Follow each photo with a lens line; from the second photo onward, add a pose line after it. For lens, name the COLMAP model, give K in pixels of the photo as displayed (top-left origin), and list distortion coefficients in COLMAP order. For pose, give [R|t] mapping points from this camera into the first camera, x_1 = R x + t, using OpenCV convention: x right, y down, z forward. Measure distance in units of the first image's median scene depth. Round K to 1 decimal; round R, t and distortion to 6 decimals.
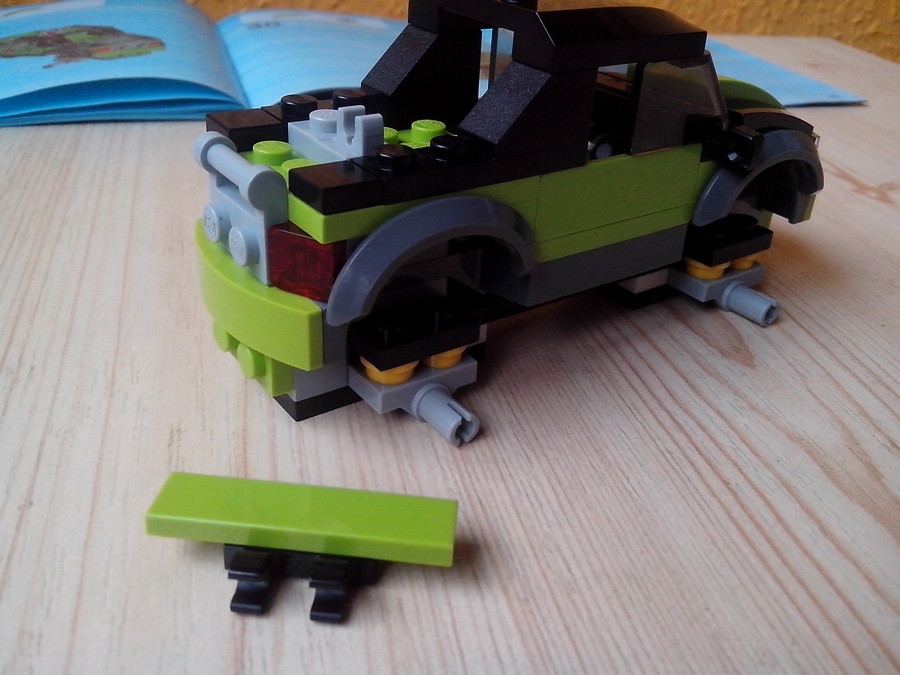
lens RADIAL K [[888.2, 0, 448.3], [0, 888.2, 338.6], [0, 0, 1]] dist [0.081318, -0.263570]
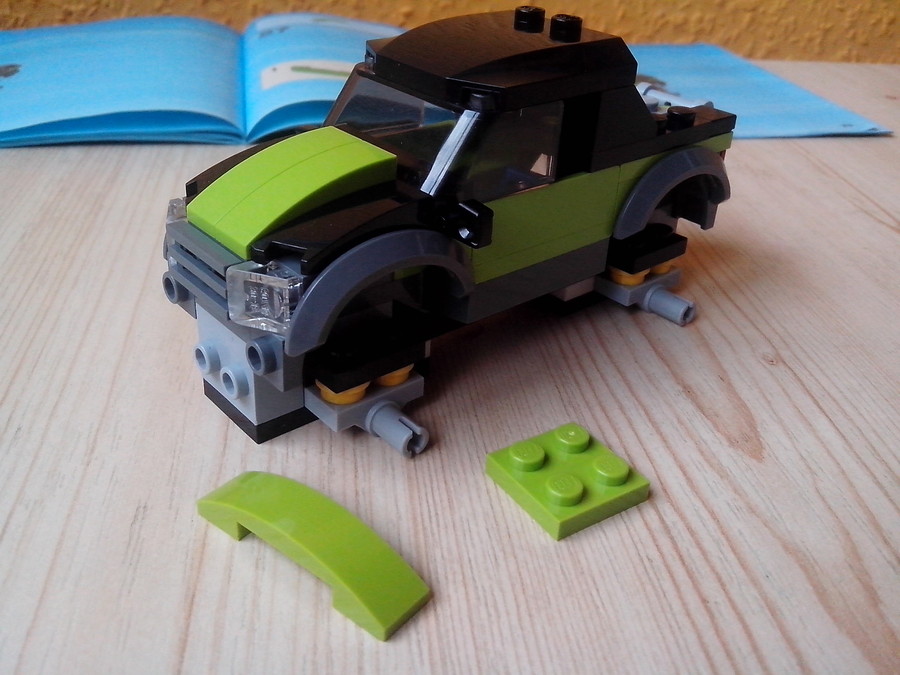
lens RADIAL K [[884.3, 0, 450.0], [0, 884.3, 337.5], [0, 0, 1]] dist [0.065332, -0.202227]
pose [[0.994706, 0.043494, -0.093106, 0.123298], [-0.043182, 0.999053, 0.005365, -0.109567], [0.093251, -0.001316, 0.995642, 0.050886]]
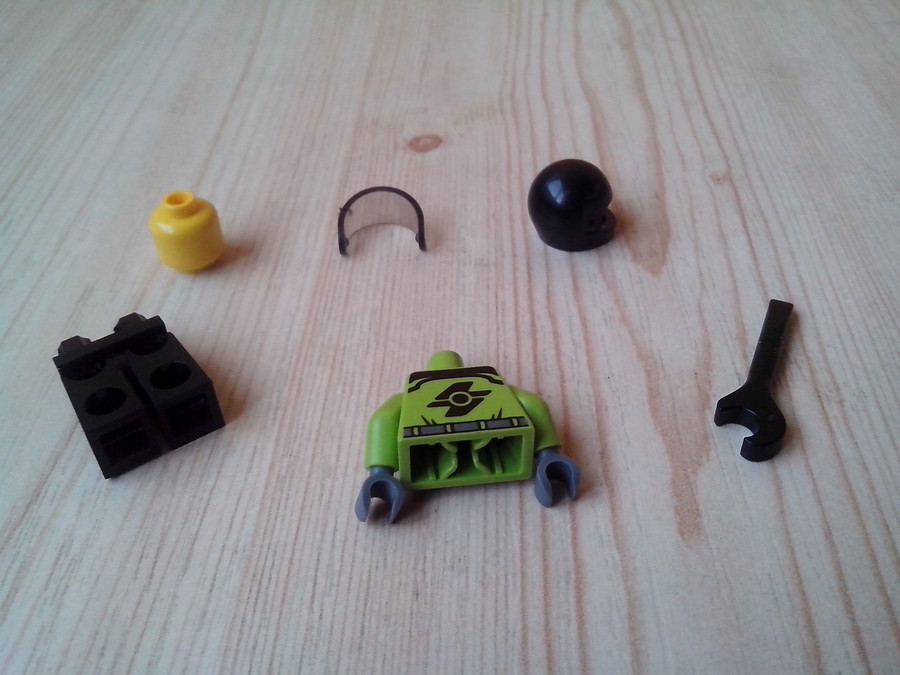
lens RADIAL K [[884.3, 0, 450.0], [0, 884.3, 337.5], [0, 0, 1]] dist [0.065332, -0.202227]
pose [[0.960028, 0.115368, -0.255024, 0.476878], [-0.059589, 0.974461, 0.216507, -0.122192], [0.273489, -0.192656, 0.942384, 0.012639]]
